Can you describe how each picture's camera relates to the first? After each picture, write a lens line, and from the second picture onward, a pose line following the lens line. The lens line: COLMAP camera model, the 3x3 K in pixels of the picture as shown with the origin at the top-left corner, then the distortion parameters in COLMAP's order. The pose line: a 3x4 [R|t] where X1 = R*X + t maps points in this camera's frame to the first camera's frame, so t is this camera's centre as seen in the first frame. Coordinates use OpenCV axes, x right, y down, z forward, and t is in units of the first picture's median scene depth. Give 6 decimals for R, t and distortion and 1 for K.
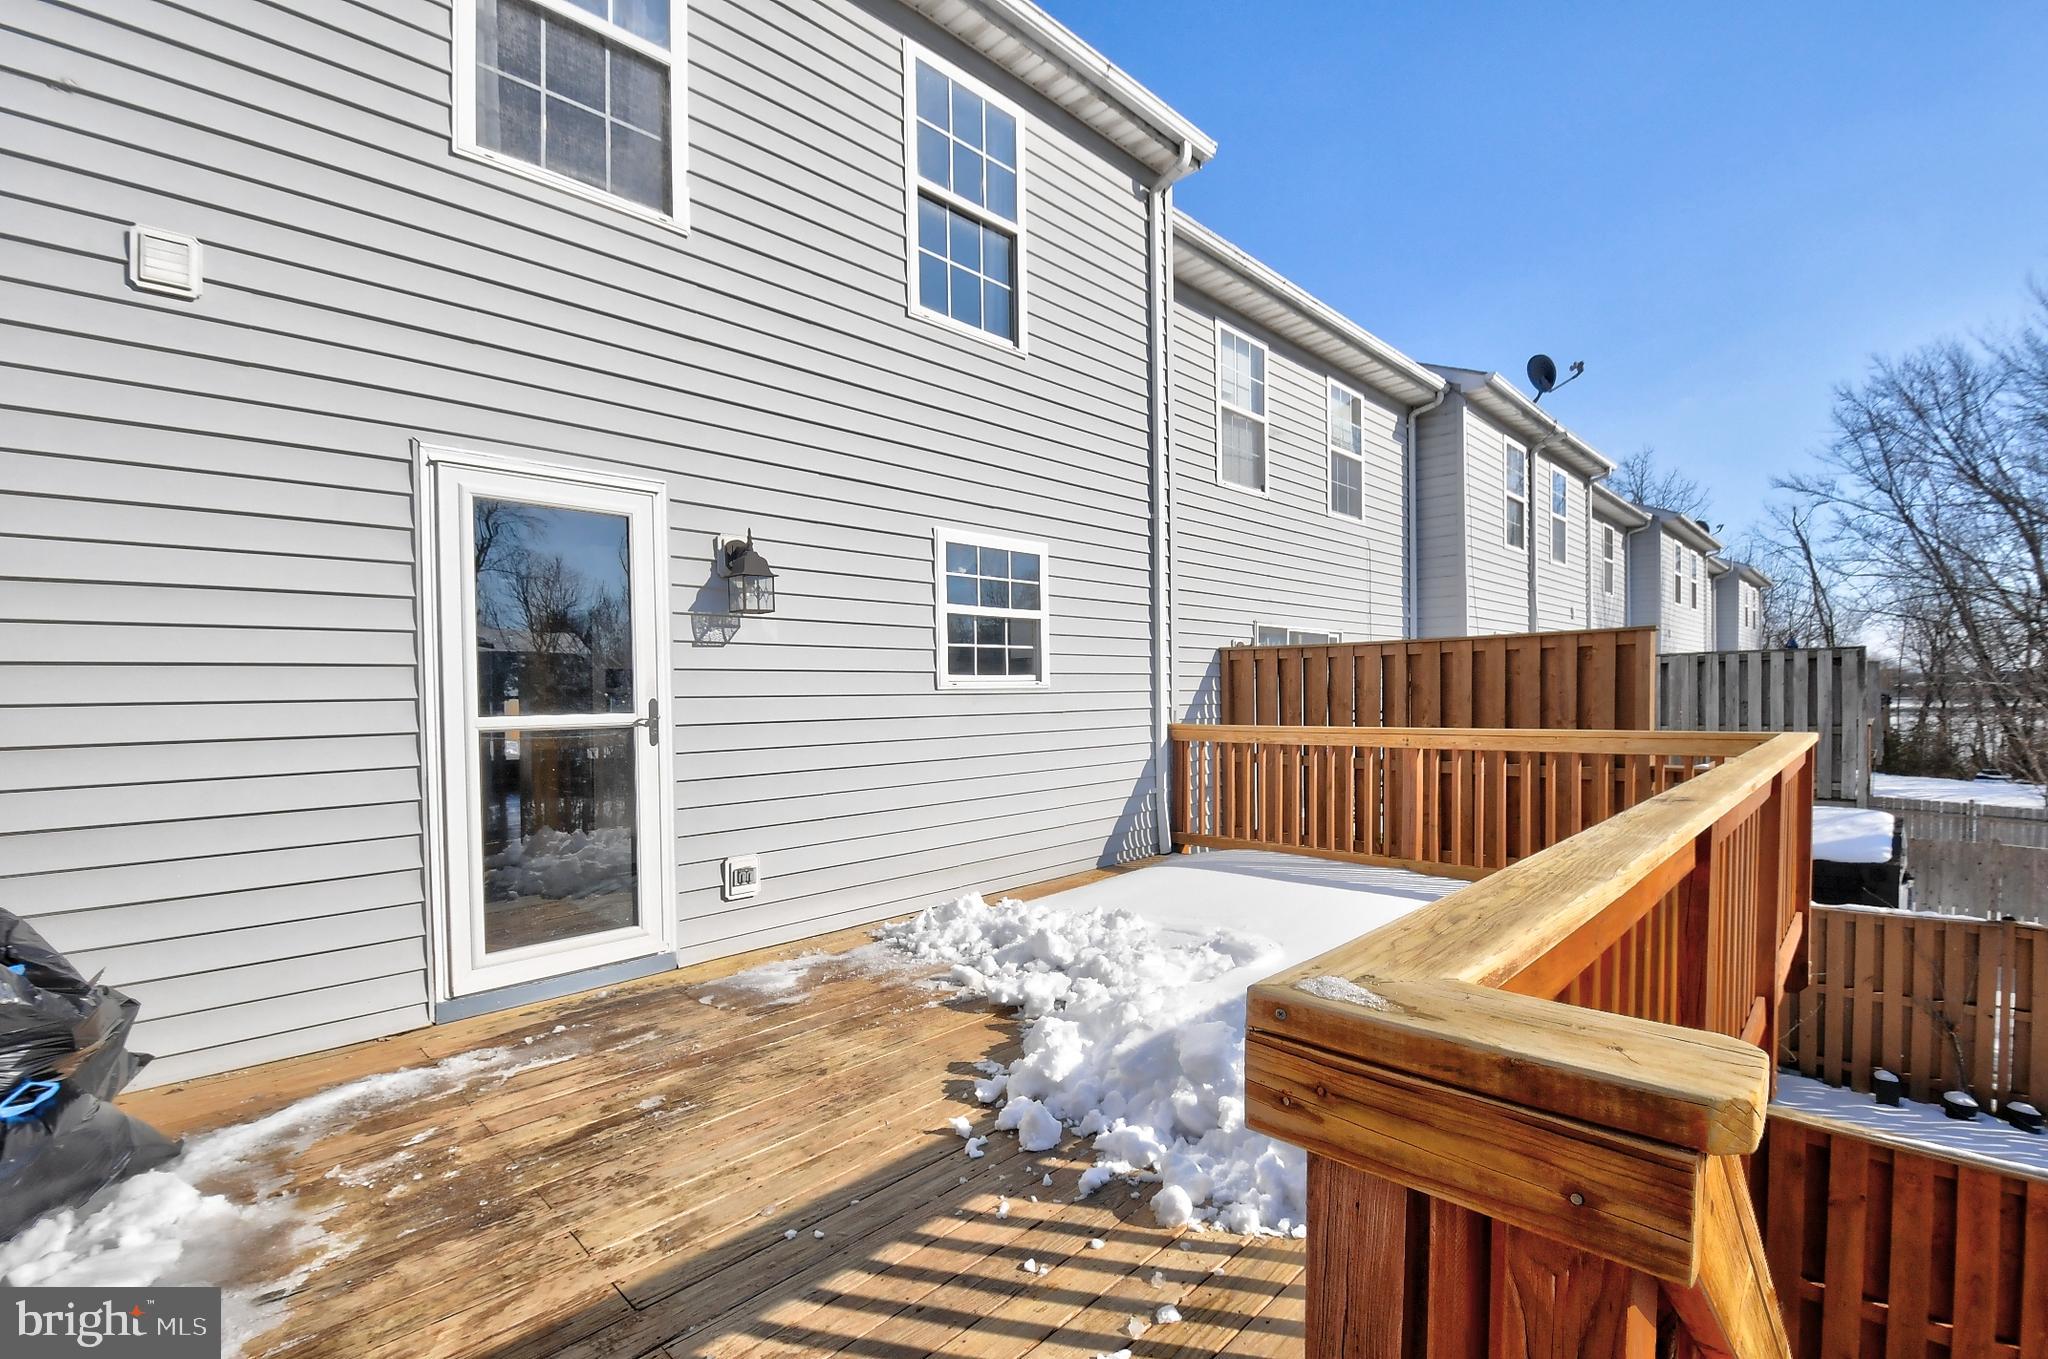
lens RADIAL K [[888.4, 0, 1063.7], [0, 888.4, 712.5], [0, 0, 1]] dist [-0.003727, -0.011053]
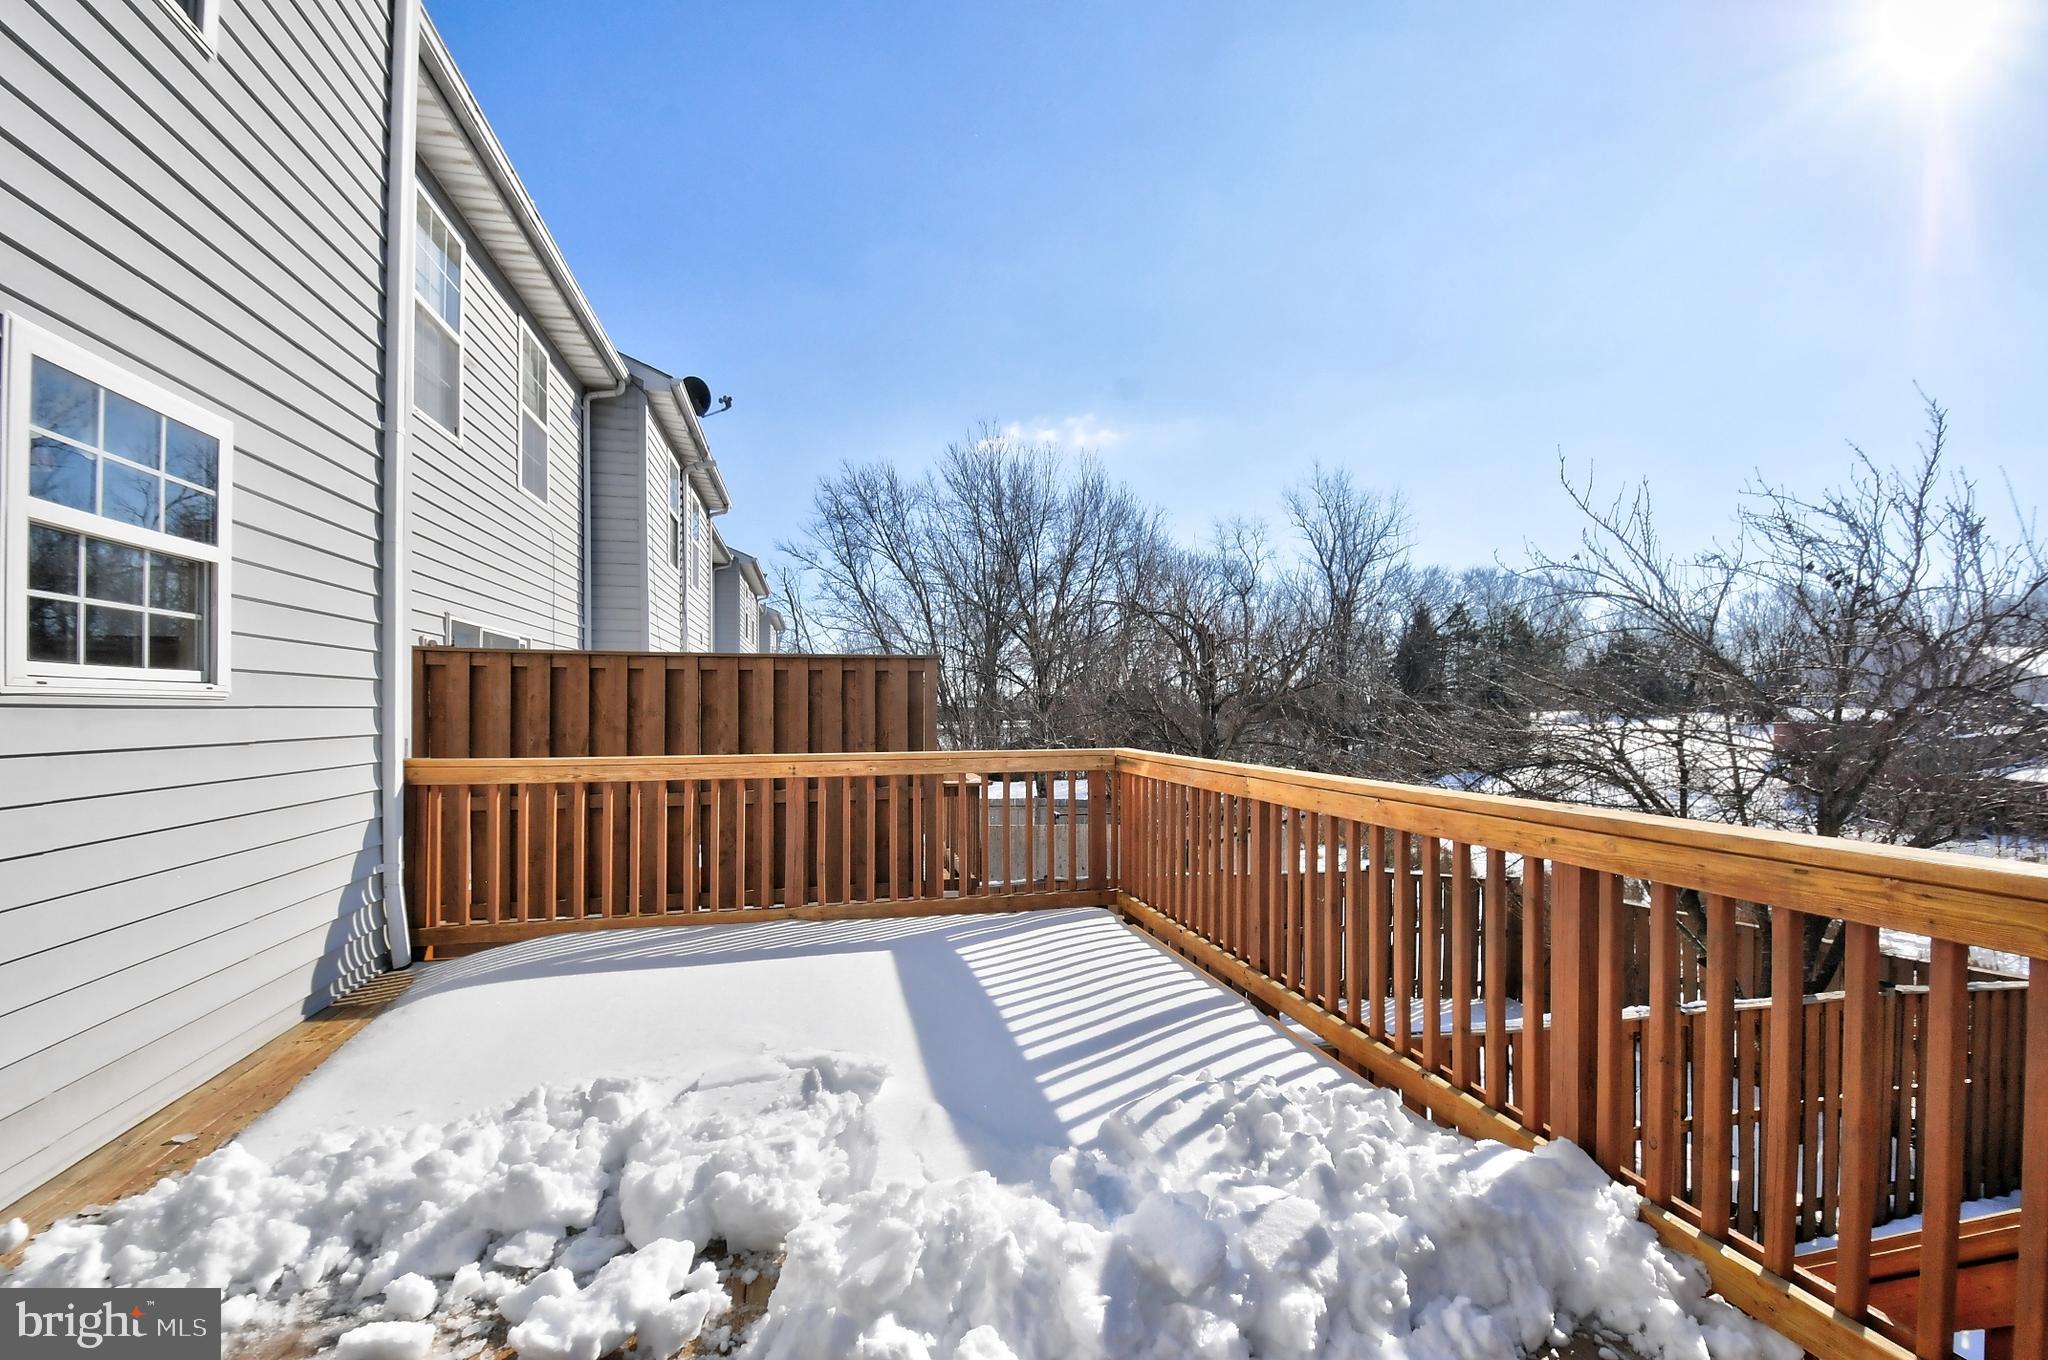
lens RADIAL K [[888.4, 0, 1054.0], [0, 888.4, 707.6], [0, 0, 1]] dist [-0.003727, -0.011053]
pose [[0.522772, 0.016150, 0.852320, -0.131583], [0.014032, 0.999522, -0.027545, -0.000409], [-0.852357, 0.026359, 0.522295, 0.207109]]
